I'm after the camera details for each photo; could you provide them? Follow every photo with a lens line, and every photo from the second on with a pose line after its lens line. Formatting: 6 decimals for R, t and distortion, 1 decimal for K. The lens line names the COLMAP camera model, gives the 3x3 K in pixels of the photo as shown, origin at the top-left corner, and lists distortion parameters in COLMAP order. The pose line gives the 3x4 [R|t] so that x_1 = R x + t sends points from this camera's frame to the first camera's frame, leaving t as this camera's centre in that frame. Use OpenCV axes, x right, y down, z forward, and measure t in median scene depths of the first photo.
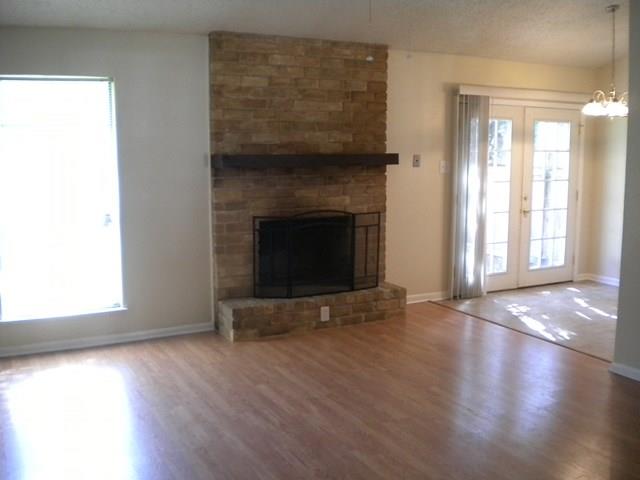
lens RADIAL K [[683.6, 0, 320.6], [0, 683.6, 240.2], [0, 0, 1]] dist [-0.109510, 0.000000]
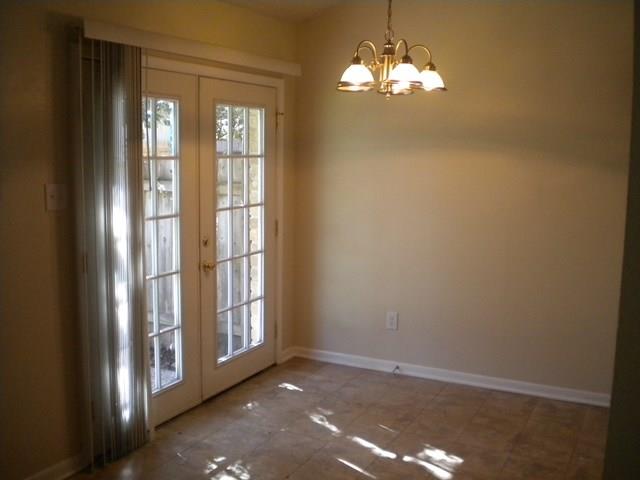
lens RADIAL K [[683.6, 0, 319.3], [0, 683.6, 236.9], [0, 0, 1]] dist [-0.109510, 0.000000]
pose [[0.828803, -0.069051, 0.555263, 0.071093], [0.070224, 0.997346, 0.019208, -0.072563], [-0.555116, 0.023073, 0.831453, 0.493897]]
